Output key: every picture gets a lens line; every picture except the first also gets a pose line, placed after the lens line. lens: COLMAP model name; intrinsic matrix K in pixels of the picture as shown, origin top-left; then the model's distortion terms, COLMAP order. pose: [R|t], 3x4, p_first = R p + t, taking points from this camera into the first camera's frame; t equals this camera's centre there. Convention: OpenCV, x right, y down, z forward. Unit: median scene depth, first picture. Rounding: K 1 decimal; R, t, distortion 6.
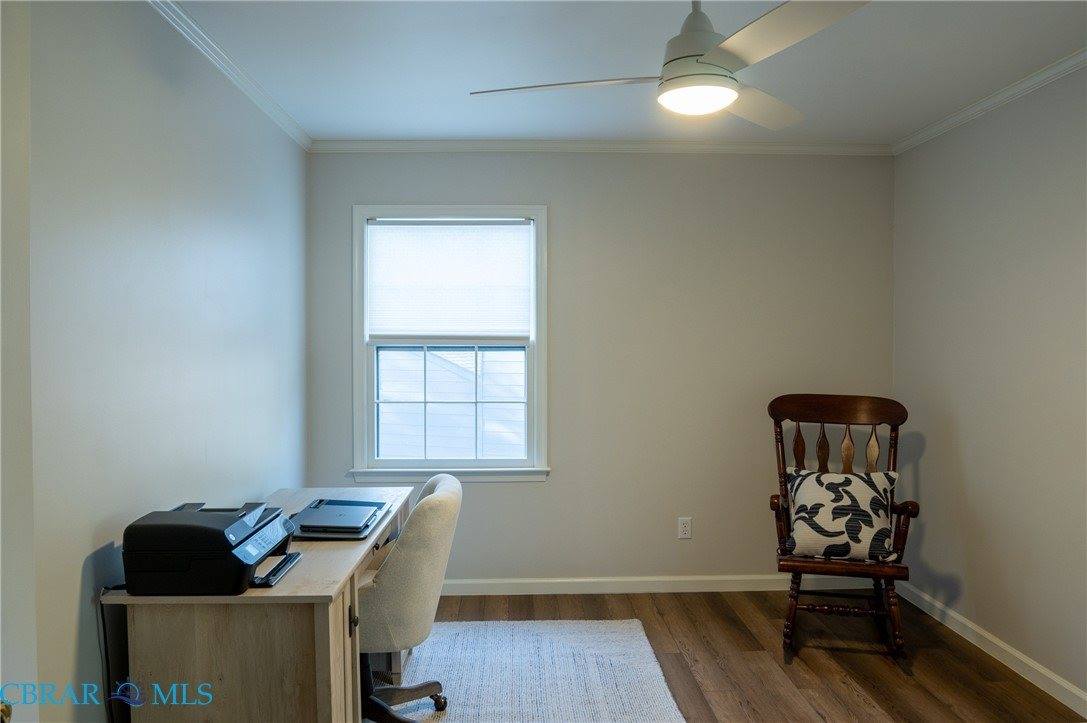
lens RADIAL K [[781.6, 0, 539.3], [0, 781.6, 356.0], [0, 0, 1]] dist [-0.058125, 0.023881]
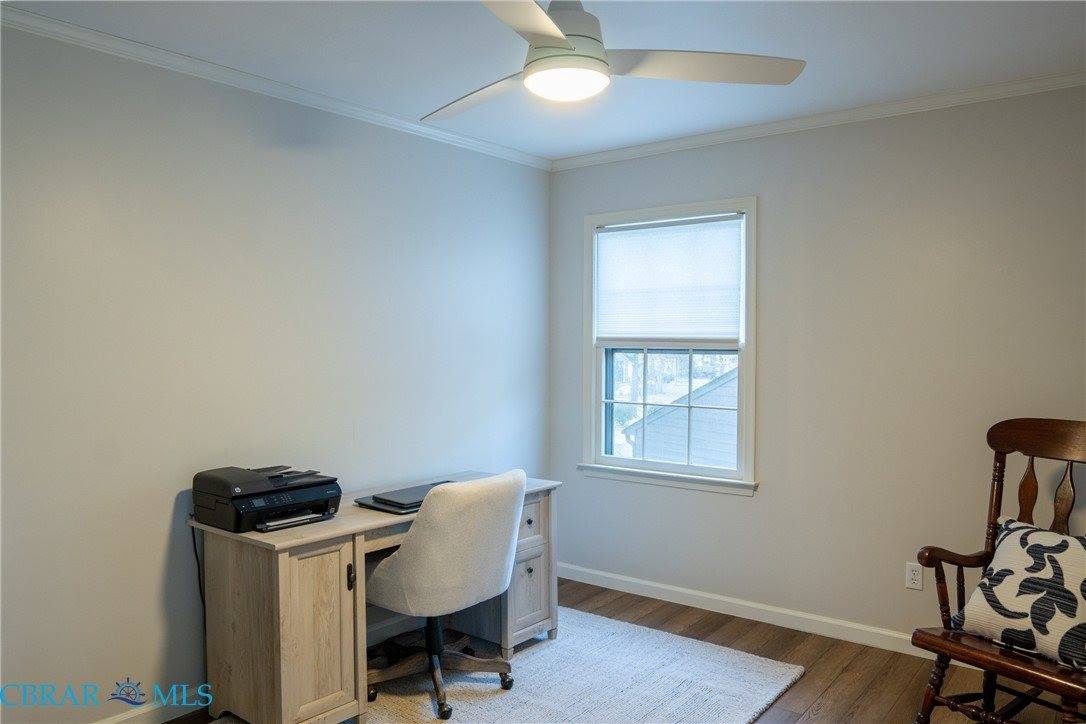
lens RADIAL K [[780.9, 0, 539.9], [0, 780.9, 356.4], [0, 0, 1]] dist [-0.058125, 0.023881]
pose [[0.767802, 0.014425, -0.640525, 0.418879], [-0.013249, 0.999890, 0.006636, -0.007651], [0.640551, 0.003392, 0.767909, 0.144899]]
